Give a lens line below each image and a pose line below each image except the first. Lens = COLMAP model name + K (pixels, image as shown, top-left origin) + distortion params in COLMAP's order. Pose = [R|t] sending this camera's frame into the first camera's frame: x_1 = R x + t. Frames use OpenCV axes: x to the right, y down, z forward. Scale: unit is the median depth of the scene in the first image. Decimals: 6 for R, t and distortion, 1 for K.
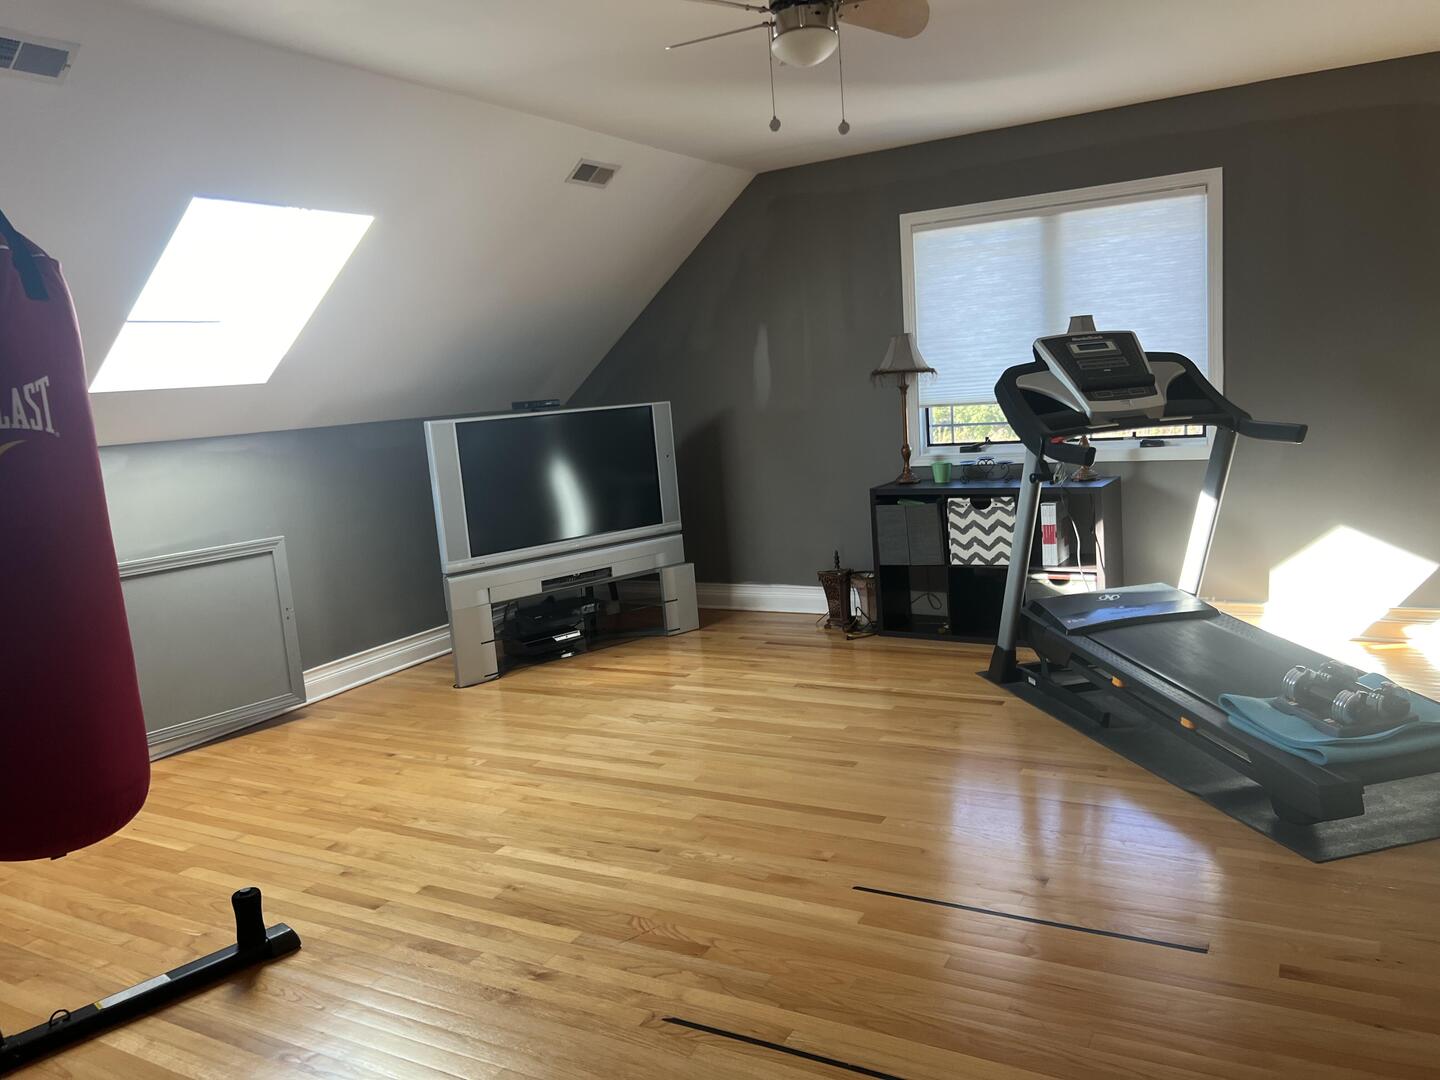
lens RADIAL K [[1087.1, 0, 745.5], [0, 1087.1, 534.9], [0, 0, 1]] dist [0.082402, -0.077552]
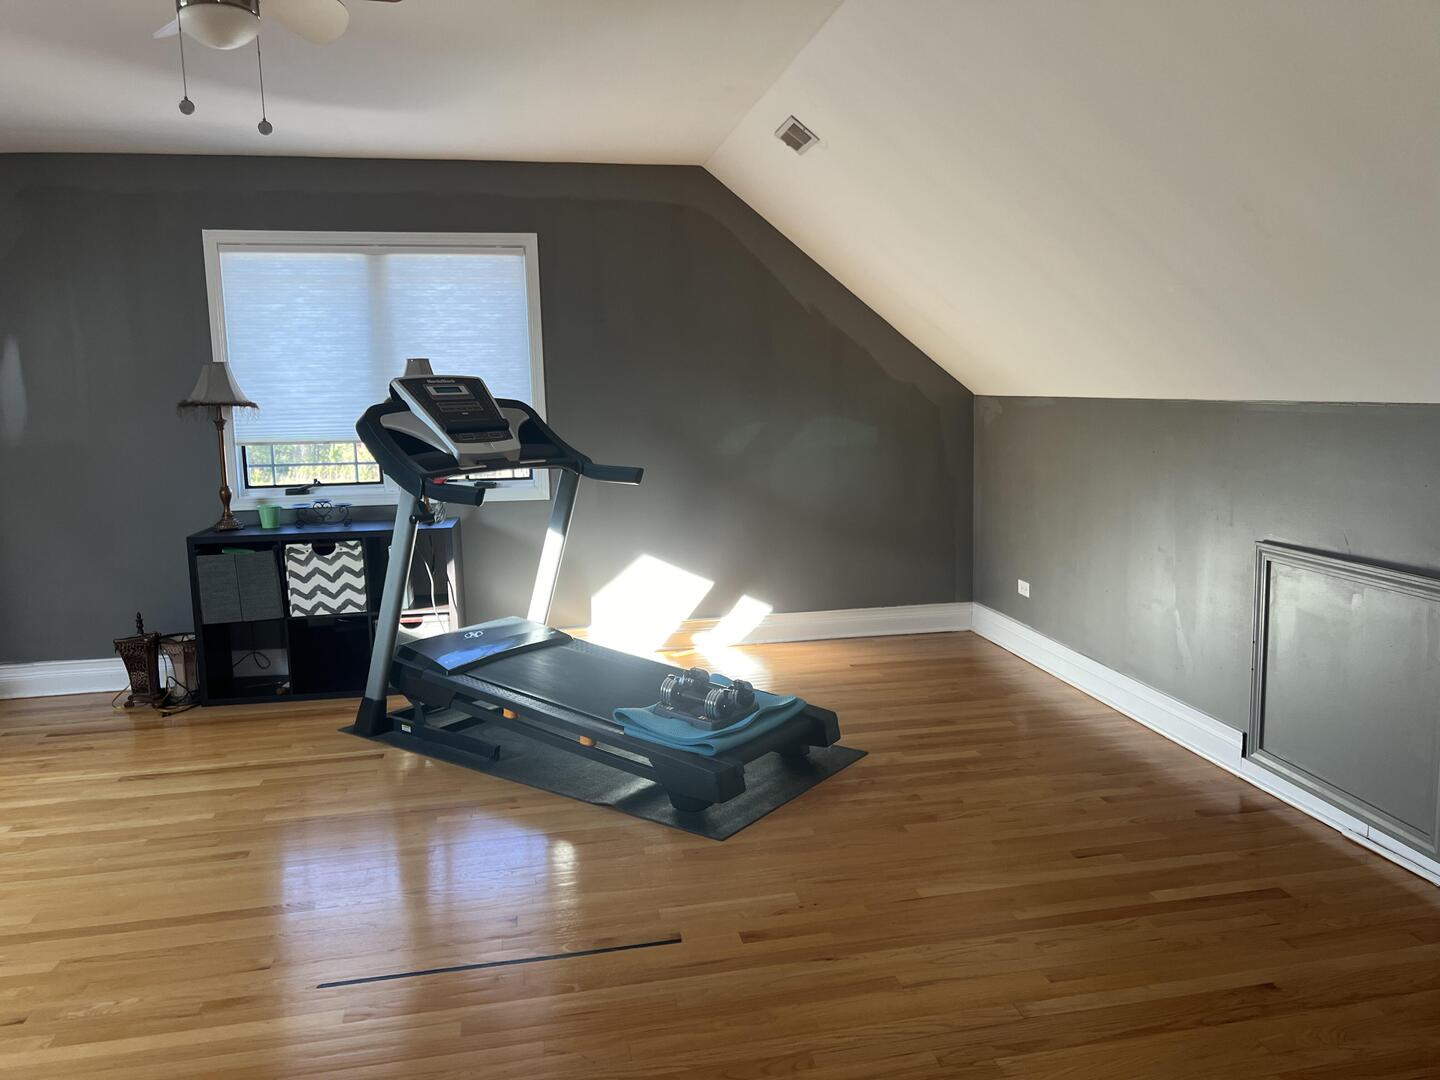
lens RADIAL K [[1087.1, 0, 725.9], [0, 1087.1, 538.4], [0, 0, 1]] dist [0.082402, -0.077552]
pose [[0.770488, -0.036716, 0.636396, -0.131197], [0.060961, 0.998008, -0.016227, -0.001693], [-0.634533, 0.051298, 0.771192, 0.059779]]
